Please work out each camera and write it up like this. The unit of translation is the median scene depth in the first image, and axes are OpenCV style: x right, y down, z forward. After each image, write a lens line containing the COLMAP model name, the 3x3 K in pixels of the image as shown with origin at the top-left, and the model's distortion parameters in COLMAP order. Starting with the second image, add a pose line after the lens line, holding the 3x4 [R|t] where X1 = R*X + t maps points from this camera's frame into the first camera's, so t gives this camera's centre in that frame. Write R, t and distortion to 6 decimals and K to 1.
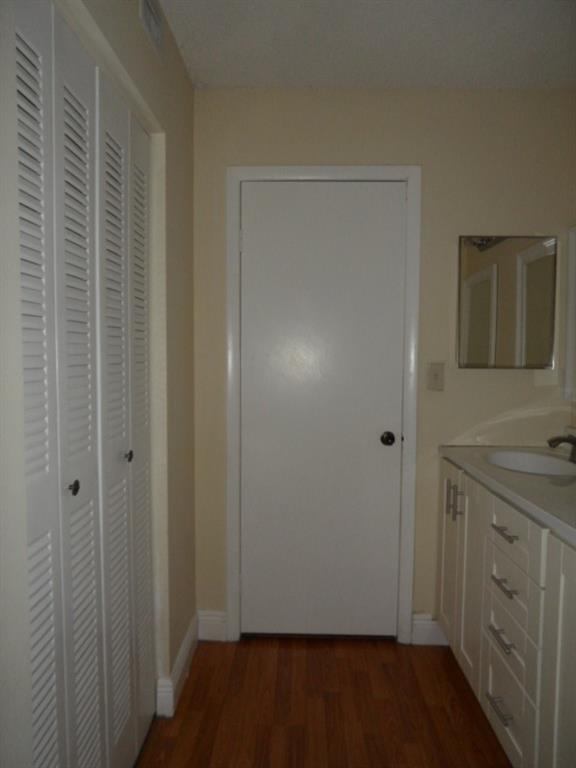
lens RADIAL K [[516.4, 0, 299.5], [0, 516.4, 384.5], [0, 0, 1]] dist [-0.010109, 0.001446]
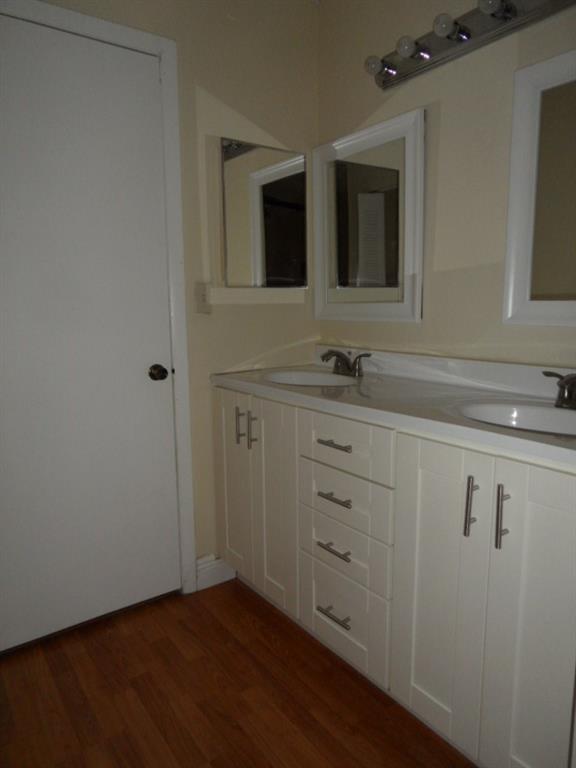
lens RADIAL K [[507.5, 0, 288.0], [0, 507.5, 384.0], [0, 0, 1]] dist [-0.030143, 0.004015]
pose [[0.804771, -0.114616, 0.582414, -0.149177], [0.061112, 0.991965, 0.110769, 0.045465], [-0.590431, -0.053552, 0.805310, 0.203676]]
